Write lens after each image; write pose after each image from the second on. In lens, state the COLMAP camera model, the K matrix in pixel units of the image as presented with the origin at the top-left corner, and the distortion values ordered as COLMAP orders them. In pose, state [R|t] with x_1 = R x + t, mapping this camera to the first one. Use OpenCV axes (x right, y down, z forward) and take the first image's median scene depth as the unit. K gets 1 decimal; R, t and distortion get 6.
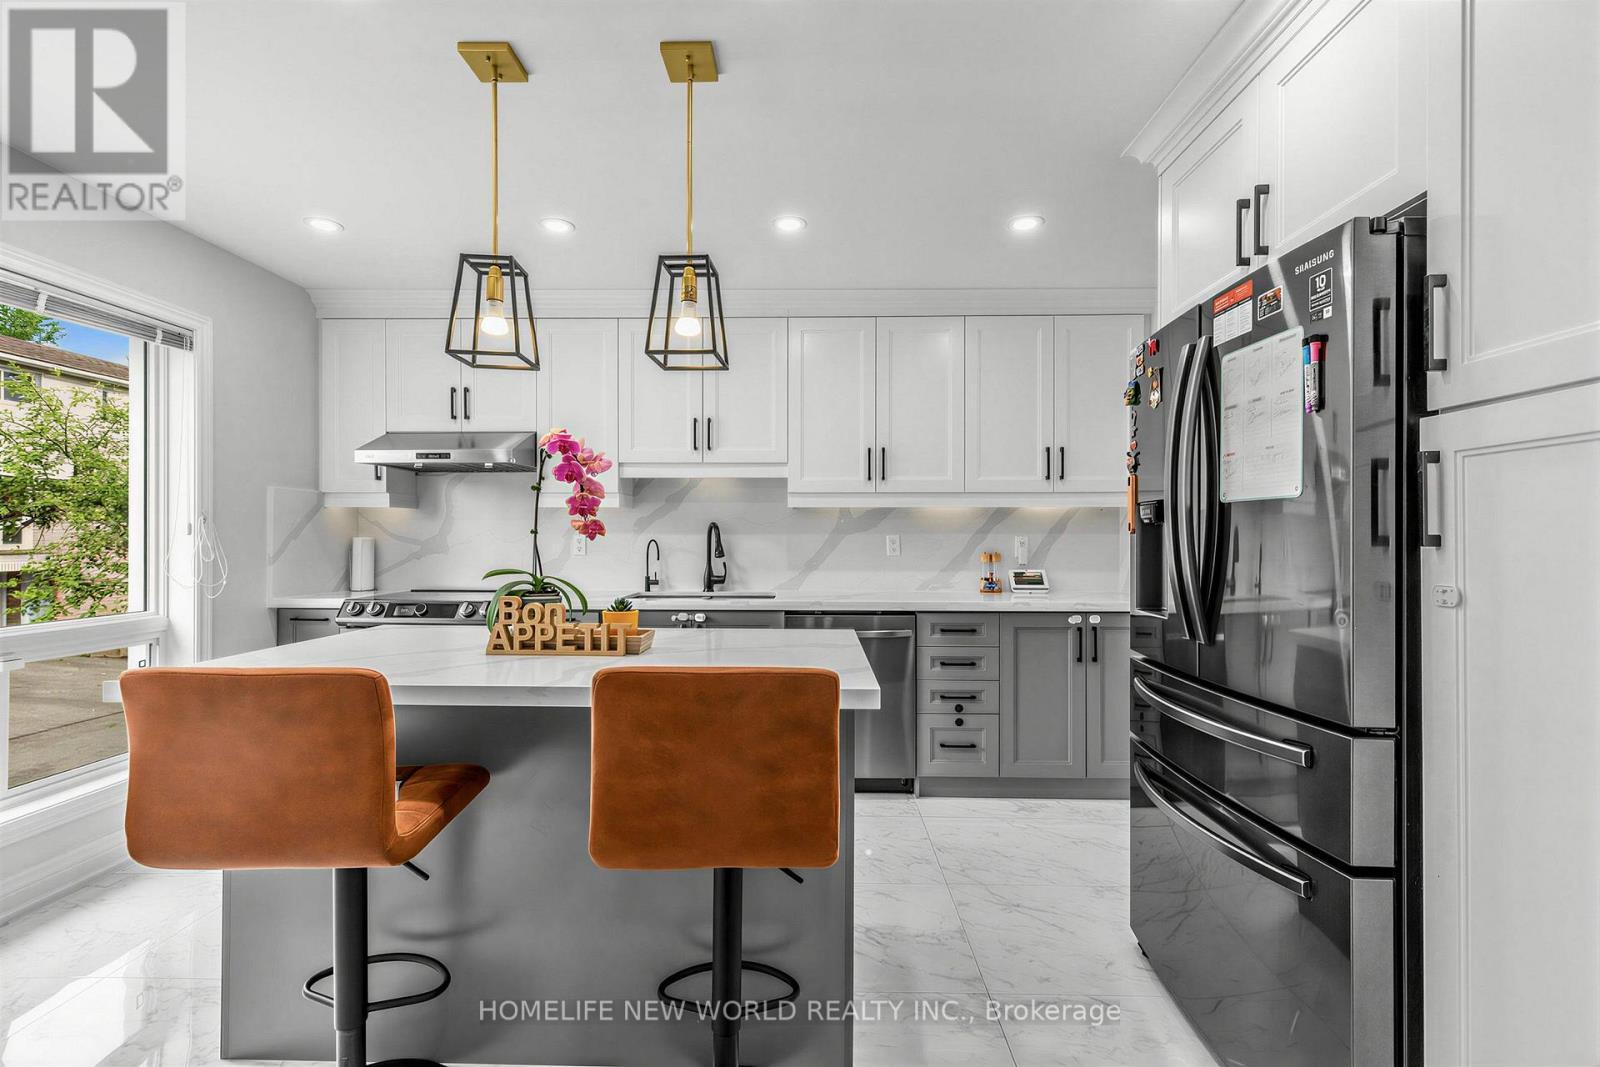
lens RADIAL K [[719.5, 0, 794.7], [0, 719.5, 536.3], [0, 0, 1]] dist [0.021658, 0.000110]
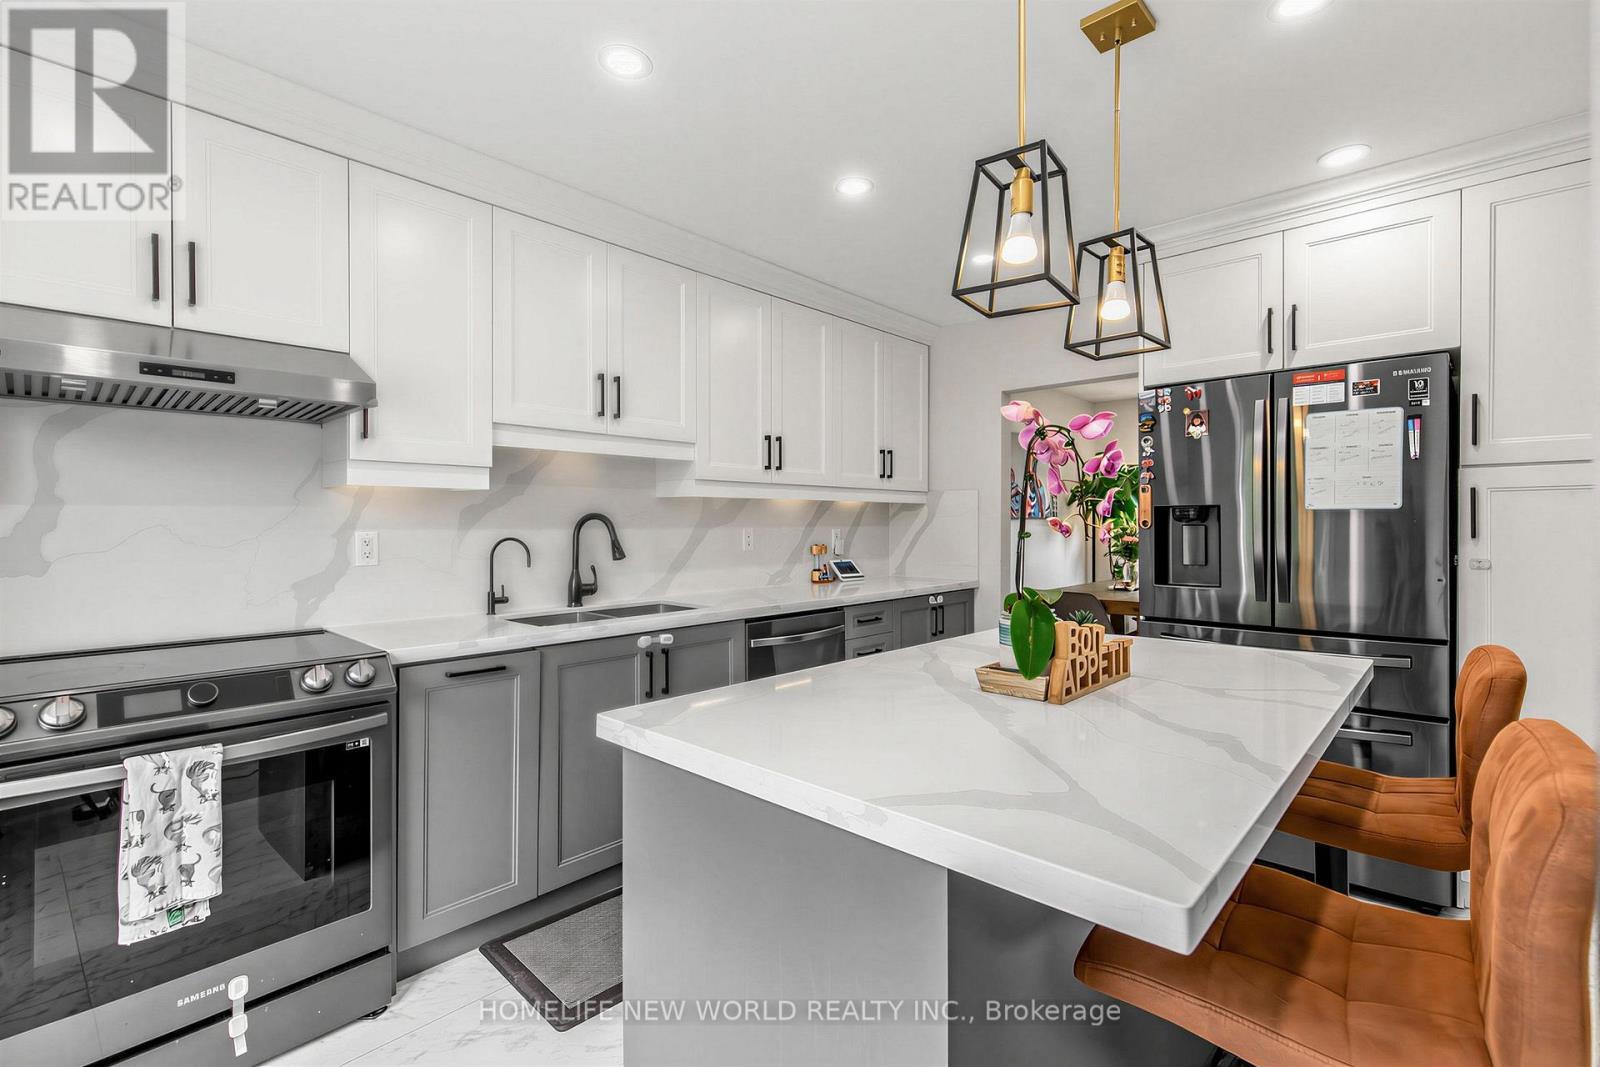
lens RADIAL K [[719.5, 0, 800.5], [0, 719.5, 524.7], [0, 0, 1]] dist [0.021658, 0.000110]
pose [[0.659597, -0.005003, 0.751603, -0.569921], [0.001544, 0.999985, 0.005302, -0.011982], [-0.751618, -0.002337, 0.659594, 0.361554]]
